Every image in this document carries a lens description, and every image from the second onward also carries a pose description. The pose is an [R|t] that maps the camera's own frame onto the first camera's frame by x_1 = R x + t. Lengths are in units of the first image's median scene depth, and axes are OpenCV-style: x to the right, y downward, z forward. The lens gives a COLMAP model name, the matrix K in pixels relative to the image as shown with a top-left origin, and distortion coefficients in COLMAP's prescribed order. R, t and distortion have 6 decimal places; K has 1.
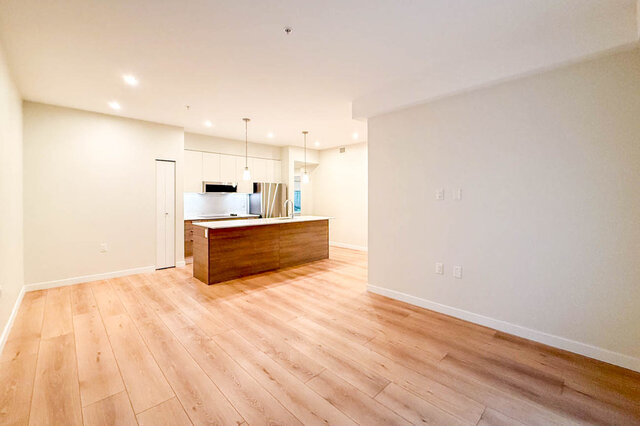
lens RADIAL K [[270.1, 0, 320.0], [0, 270.1, 200.4], [0, 0, 1]] dist [0.000118, 0.000255]
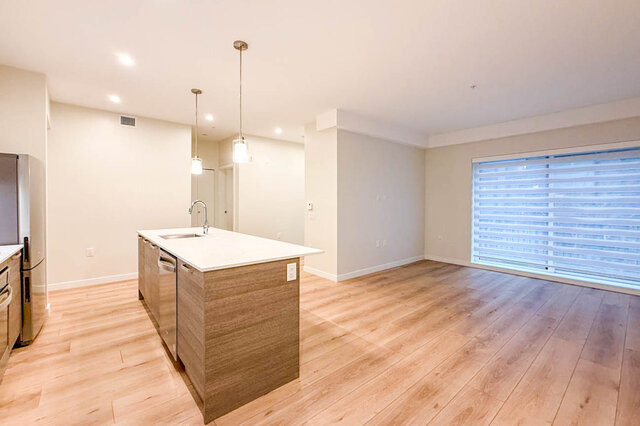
lens RADIAL K [[270.1, 0, 320.0], [0, 270.1, 200.4], [0, 0, 1]] dist [0.000118, 0.000255]
pose [[0.066376, 0.005495, 0.997780, -1.407042], [0.006431, 0.999962, -0.005935, 0.000211], [-0.997774, 0.006811, 0.066338, 1.455937]]
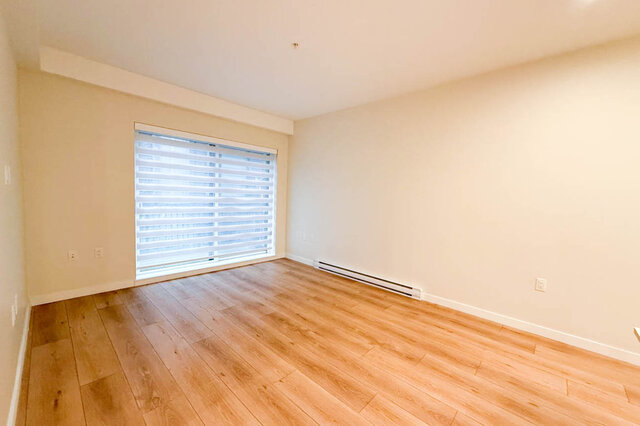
lens RADIAL K [[264.7, 0, 320.0], [0, 264.7, 213.0], [0, 0, 1]] dist [-0.000605, 0.000001]
pose [[-0.997657, -0.034829, -0.058879, -0.147105], [-0.039183, 0.996452, 0.074488, -0.009622], [0.056076, 0.076621, -0.995482, 1.812397]]
